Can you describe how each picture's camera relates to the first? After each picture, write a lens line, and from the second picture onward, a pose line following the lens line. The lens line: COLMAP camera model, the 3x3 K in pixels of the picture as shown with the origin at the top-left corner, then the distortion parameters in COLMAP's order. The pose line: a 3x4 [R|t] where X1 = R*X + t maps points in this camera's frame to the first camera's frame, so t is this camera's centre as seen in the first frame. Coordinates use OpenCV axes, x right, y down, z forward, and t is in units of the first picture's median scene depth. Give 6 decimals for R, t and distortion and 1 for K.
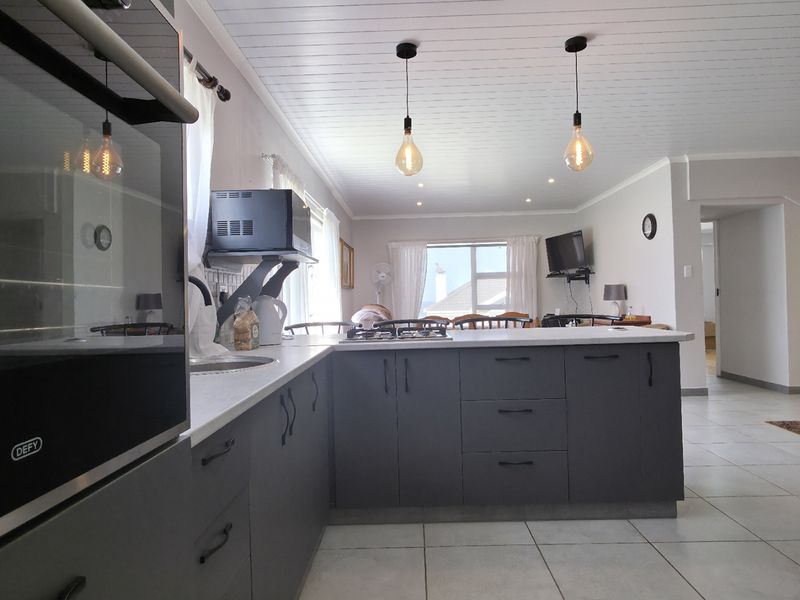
lens RADIAL K [[508.0, 0, 402.8], [0, 508.0, 298.9], [0, 0, 1]] dist [-0.010777, -0.001329]
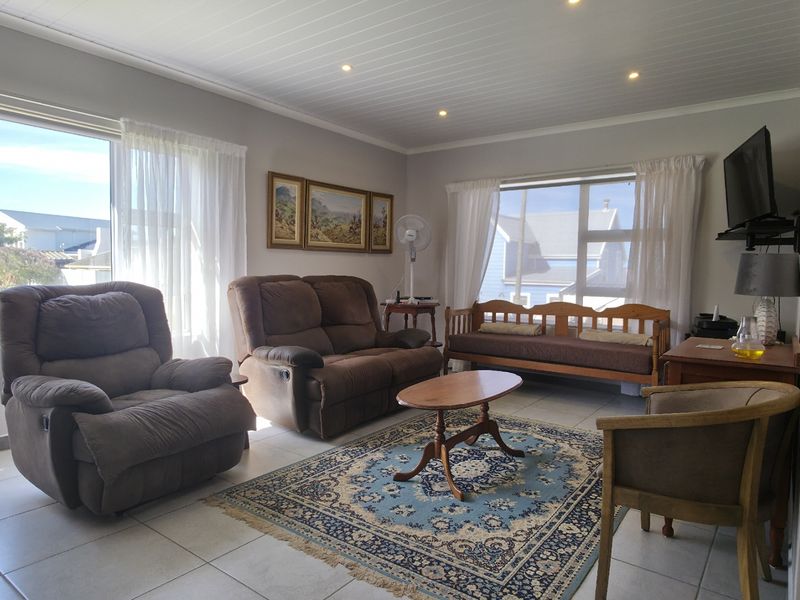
lens RADIAL K [[514.6, 0, 402.5], [0, 514.6, 300.8], [0, 0, 1]] dist [-0.002489, -0.000140]
pose [[0.806882, 0.077732, -0.585576, 0.332168], [-0.038094, 0.996088, 0.079735, -0.010933], [0.589483, -0.042029, 0.806687, 0.416618]]
